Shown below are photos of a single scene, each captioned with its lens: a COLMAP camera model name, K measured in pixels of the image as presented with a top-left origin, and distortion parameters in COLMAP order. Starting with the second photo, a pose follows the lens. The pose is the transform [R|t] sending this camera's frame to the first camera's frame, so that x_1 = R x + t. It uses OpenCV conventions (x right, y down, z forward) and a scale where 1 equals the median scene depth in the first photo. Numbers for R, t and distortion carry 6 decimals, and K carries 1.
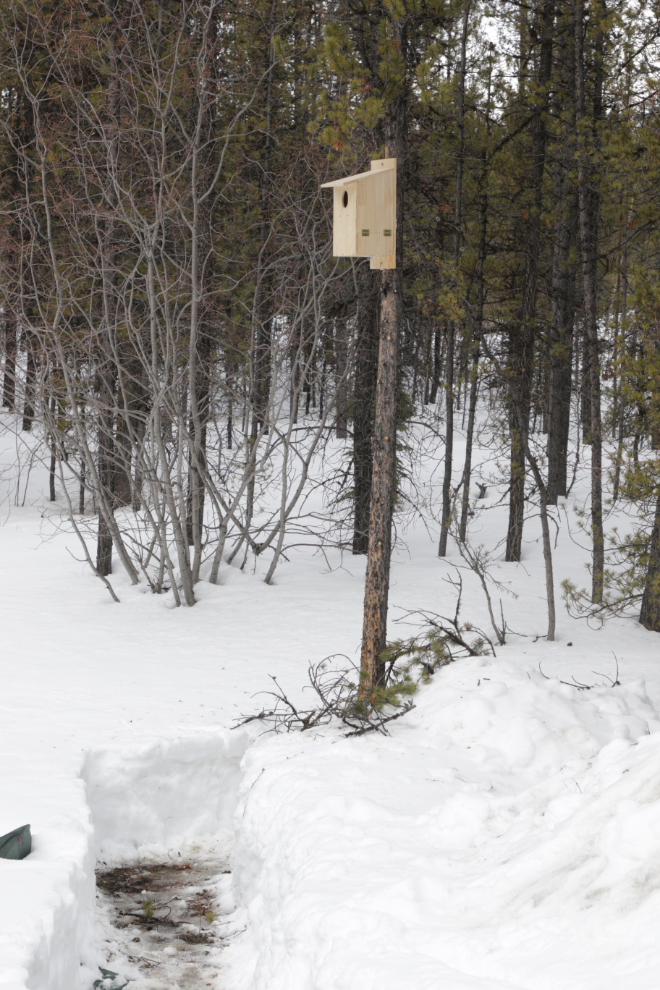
lens RADIAL K [[2239.3, 0, 330.0], [0, 2239.3, 495.0], [0, 0, 1]] dist [0.076960, 0.251731]
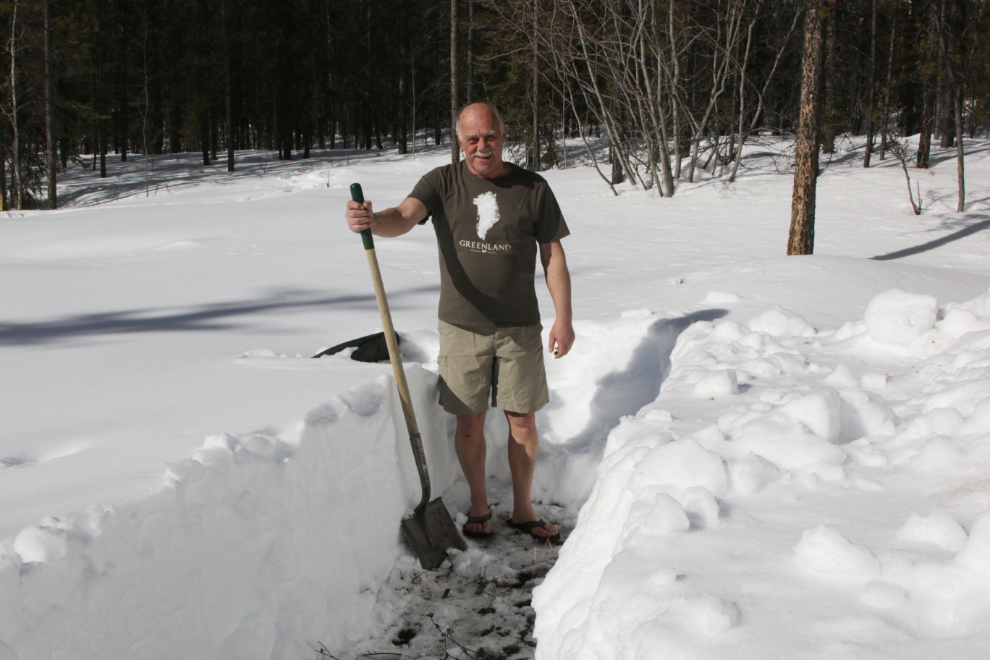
lens RADIAL K [[1097.7, 0, 495.0], [0, 1097.7, 330.0], [0, 0, 1]] dist [-0.162492, 0.380609]
pose [[0.962389, 0.020566, -0.270897, 0.015929], [0.007725, 0.994656, 0.102956, 0.065868], [0.271567, -0.101176, 0.957087, 0.375803]]
